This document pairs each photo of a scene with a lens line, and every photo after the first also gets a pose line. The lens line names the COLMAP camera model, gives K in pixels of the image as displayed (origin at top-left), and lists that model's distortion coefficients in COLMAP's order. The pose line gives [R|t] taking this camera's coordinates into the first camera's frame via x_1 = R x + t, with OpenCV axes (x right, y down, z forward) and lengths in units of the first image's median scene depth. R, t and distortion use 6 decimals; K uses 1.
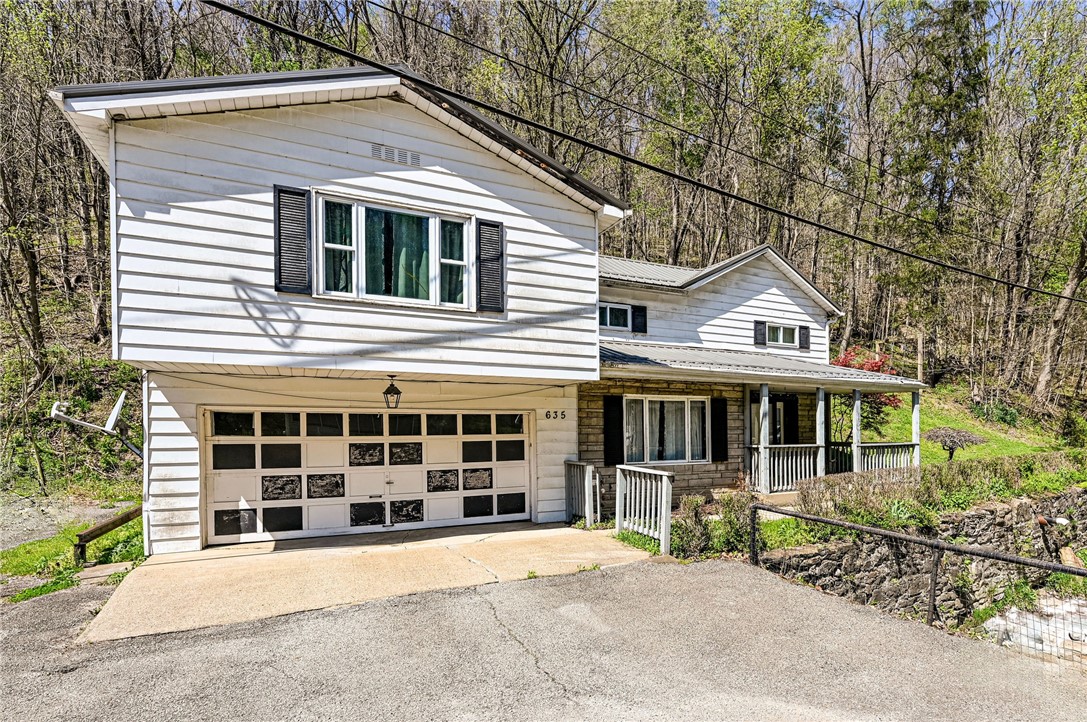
lens RADIAL K [[552.0, 0, 600.6], [0, 552.0, 439.2], [0, 0, 1]] dist [-0.001510, -0.000289]
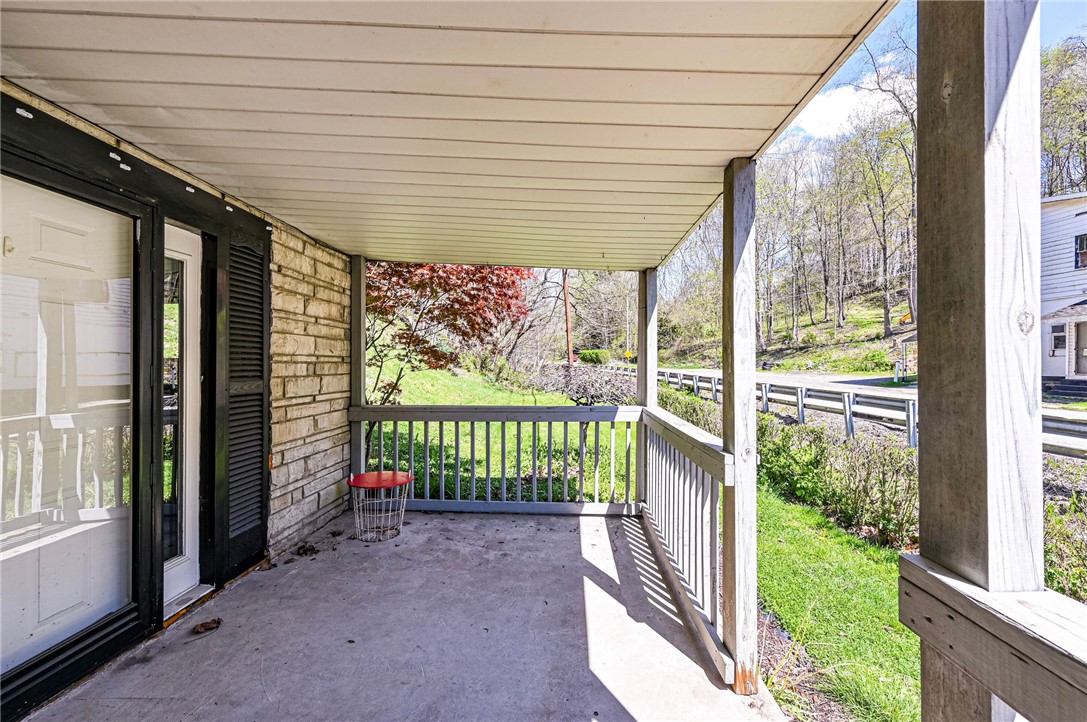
lens RADIAL K [[444.6, 0, 557.6], [0, 444.6, 360.8], [0, 0, 1]] dist [-0.002113, -0.000384]
pose [[0.472204, 0.017965, 0.881306, 0.417041], [-0.002793, 0.999818, -0.018884, -0.029619], [-0.881485, 0.006456, 0.472168, 1.350833]]
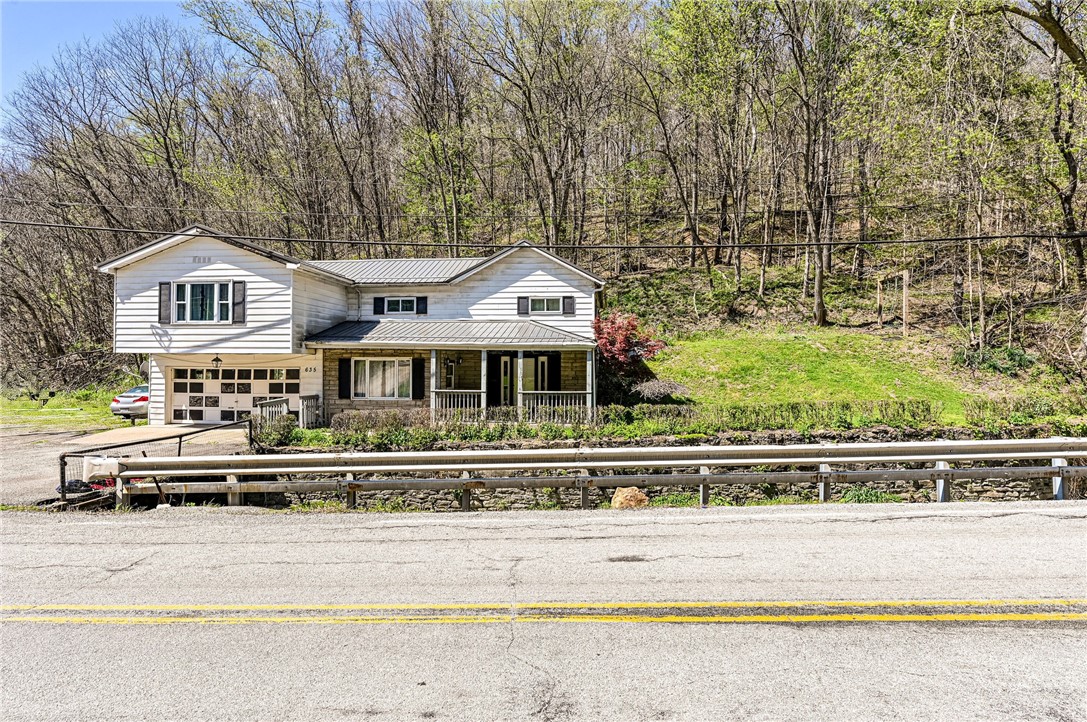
lens RADIAL K [[500.5, 0, 543.5], [0, 500.5, 361.0], [0, 0, 1]] dist [0.000165, -0.000140]
pose [[0.842967, 0.003812, -0.537952, 1.605603], [-0.015107, 0.999748, -0.016587, -0.062066], [0.537754, 0.022109, 0.842812, 0.007664]]
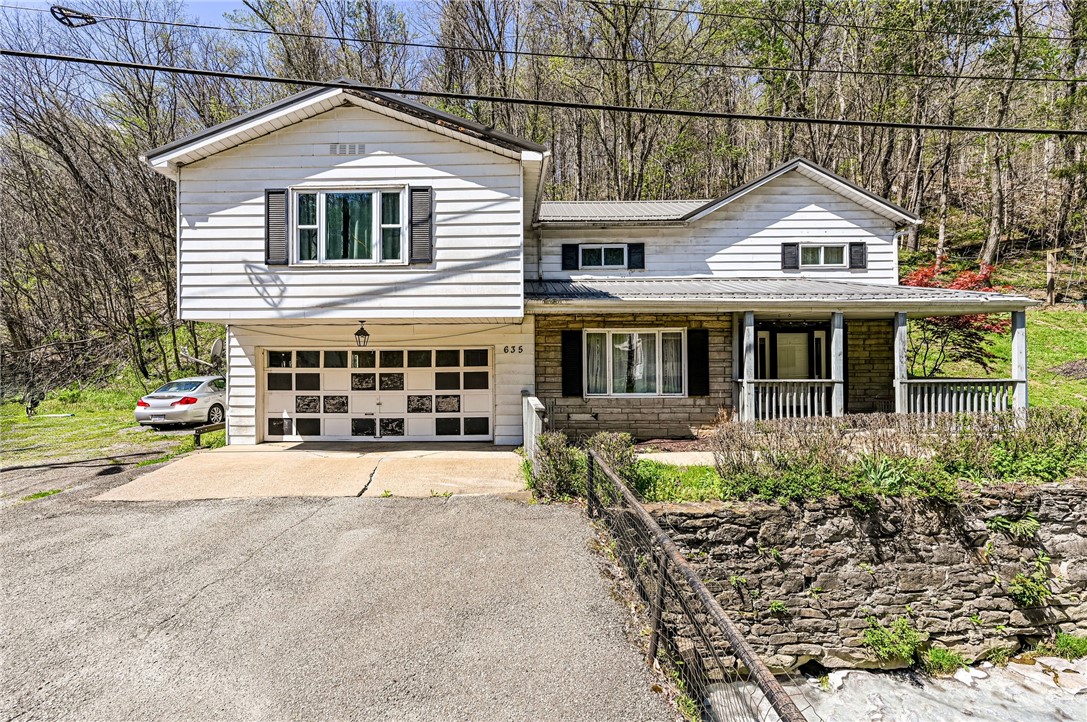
lens RADIAL K [[437.9, 0, 510.9], [0, 437.9, 363.6], [0, 0, 1]] dist [-0.000374, 0.000133]
pose [[0.883024, 0.001419, -0.469325, 0.360075], [-0.005793, 0.999952, -0.007875, -0.009010], [0.469292, 0.009673, 0.882990, 0.232779]]
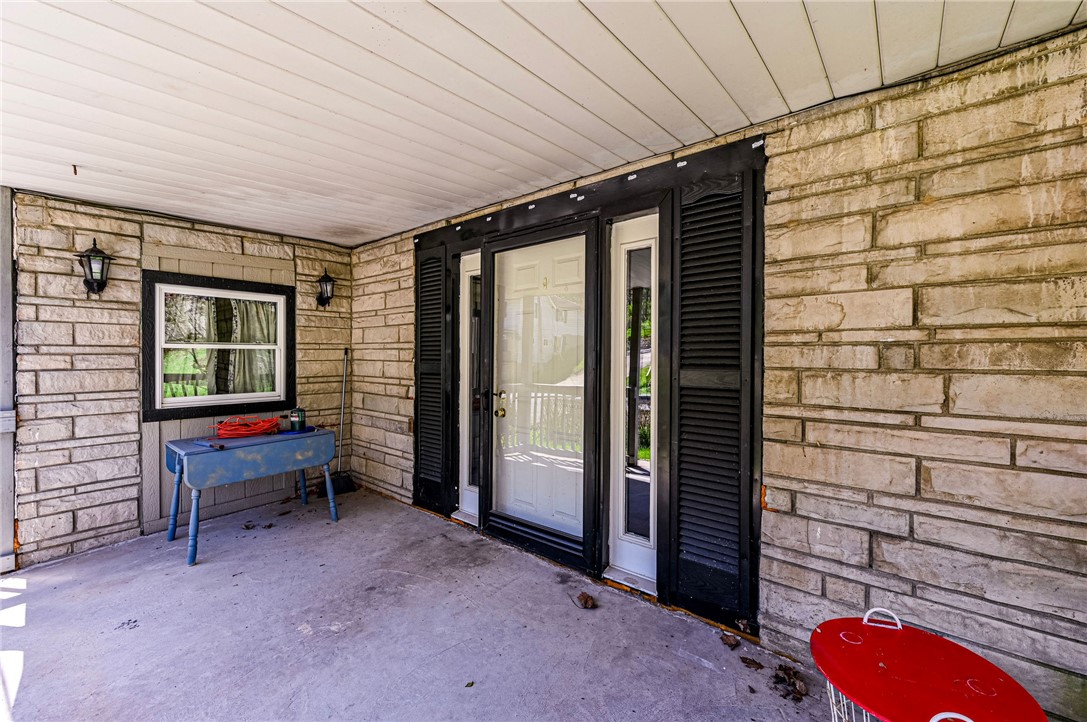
lens RADIAL K [[444.6, 0, 557.6], [0, 444.6, 360.8], [0, 0, 1]] dist [-0.002113, -0.000384]
pose [[0.398167, 0.014042, -0.917206, 0.764513], [-0.014991, 0.999849, 0.008800, -0.026974], [0.917191, 0.010246, 0.398317, 1.516296]]
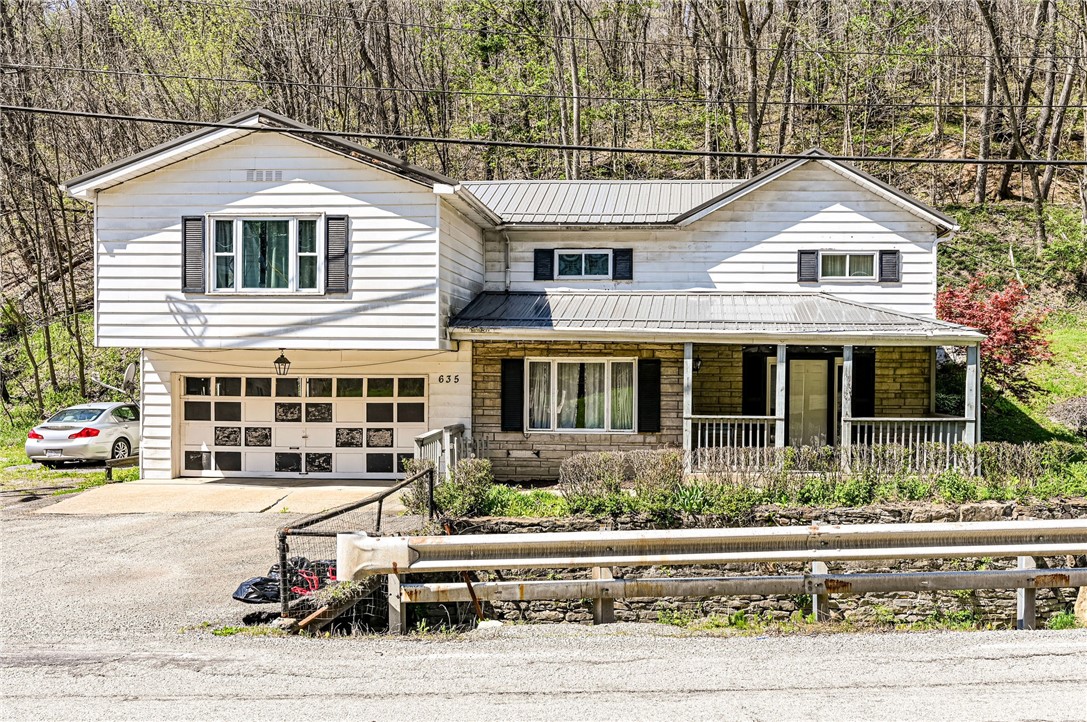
lens RADIAL K [[877.1, 0, 638.0], [0, 877.1, 392.1], [0, 0, 1]] dist [-0.006512, 0.004773]
pose [[0.867293, 0.019432, -0.497418, 1.118464], [-0.017416, 0.999811, 0.008692, -0.043416], [0.497493, 0.001124, 0.867468, -0.251917]]
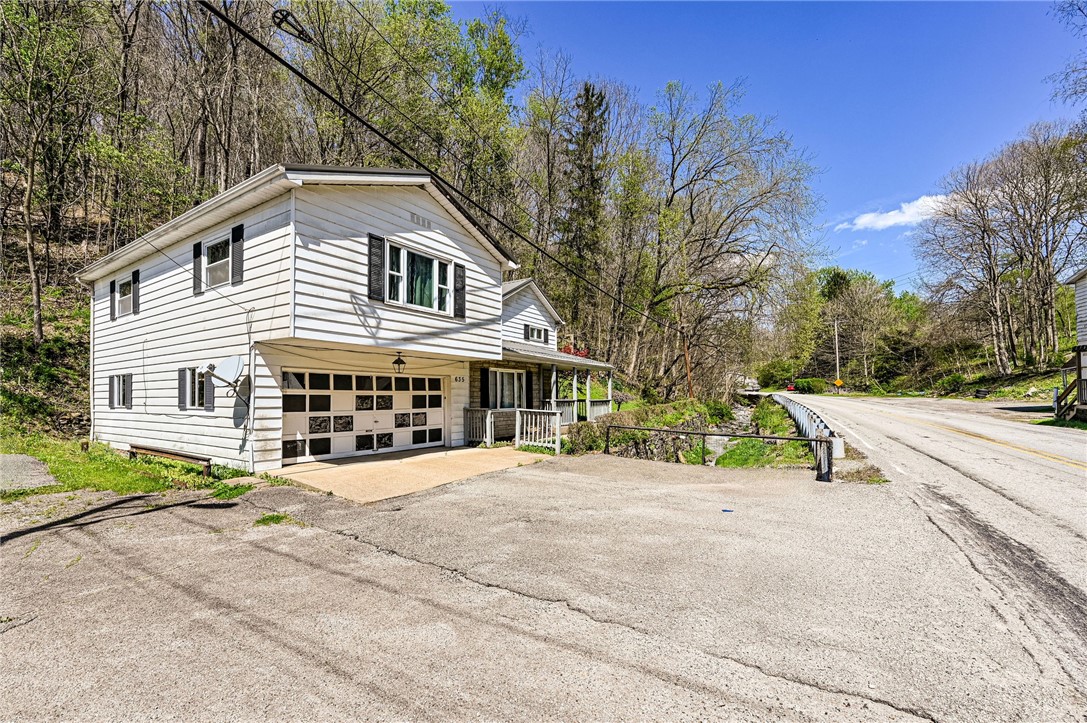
lens RADIAL K [[453.1, 0, 488.4], [0, 453.1, 386.6], [0, 0, 1]] dist [-0.001033, -0.000059]
pose [[0.903947, 0.016769, 0.427316, -0.619741], [-0.002459, 0.999418, -0.034017, 0.023824], [-0.427638, 0.029699, 0.903462, -0.247519]]
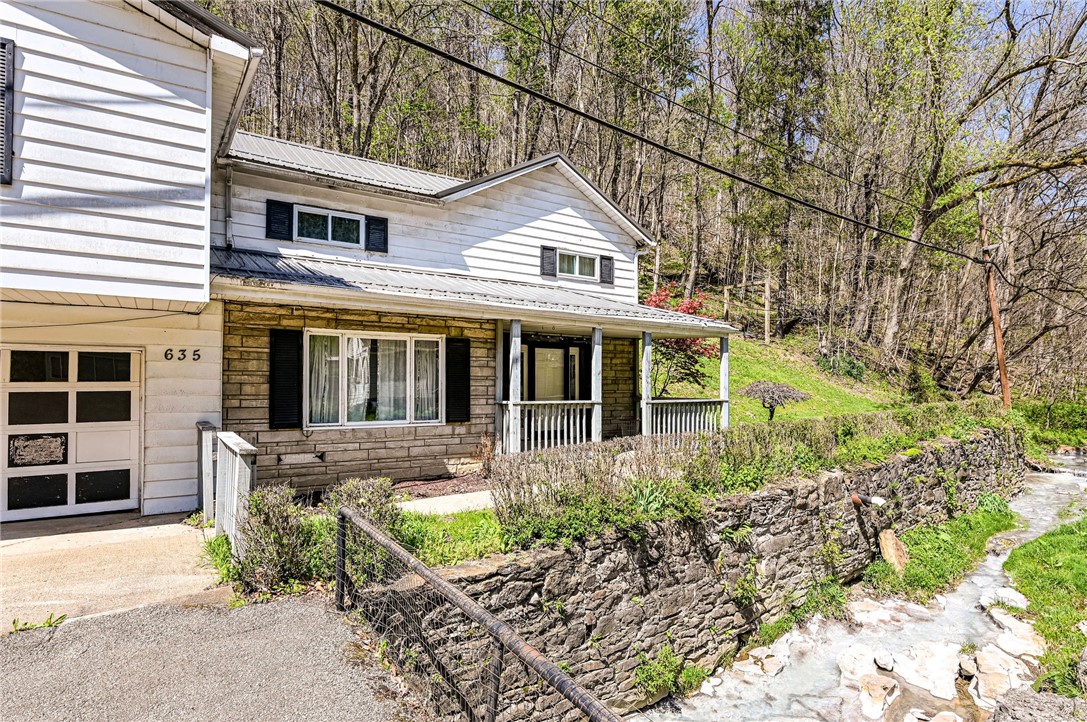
lens RADIAL K [[578.4, 0, 543.2], [0, 578.4, 376.6], [0, 0, 1]] dist [-0.001312, 0.000130]
pose [[0.993484, 0.014927, 0.112986, 0.305698], [-0.012590, 0.999693, -0.021362, -0.007959], [-0.113270, 0.019801, 0.993367, 0.261382]]
